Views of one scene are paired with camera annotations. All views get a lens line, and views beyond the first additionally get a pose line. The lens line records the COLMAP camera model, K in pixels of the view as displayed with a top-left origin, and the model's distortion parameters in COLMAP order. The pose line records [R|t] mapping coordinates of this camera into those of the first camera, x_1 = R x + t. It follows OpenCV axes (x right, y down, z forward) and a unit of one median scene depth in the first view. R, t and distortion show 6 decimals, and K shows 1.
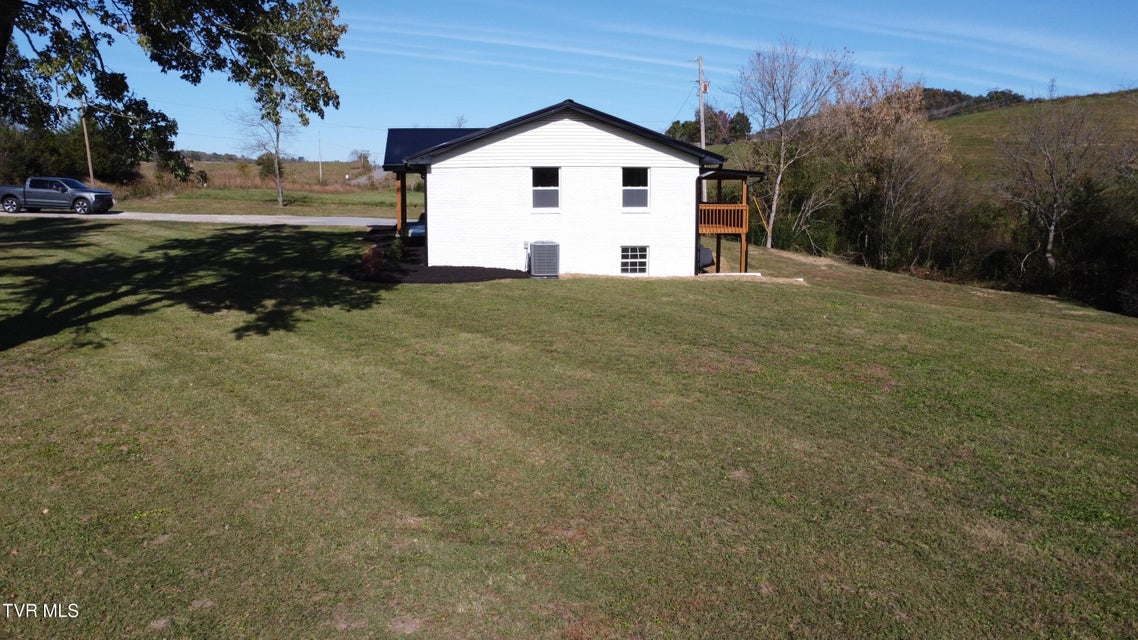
lens RADIAL K [[848.4, 0, 559.9], [0, 848.4, 318.7], [0, 0, 1]] dist [-0.143137, 0.207315]
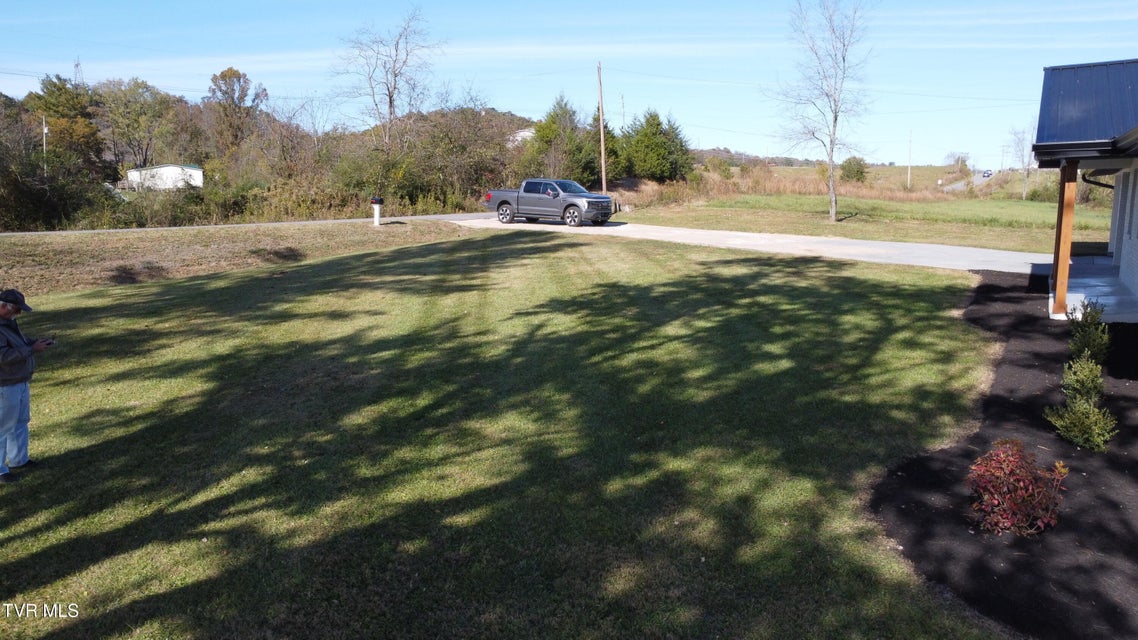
lens RADIAL K [[848.4, 0, 559.9], [0, 848.4, 317.9], [0, 0, 1]] dist [-0.143137, 0.207315]
pose [[0.783721, 0.089801, -0.614587, -0.086218], [-0.094334, 0.995224, 0.025123, -0.055093], [0.613907, 0.038287, 0.788449, 0.344481]]
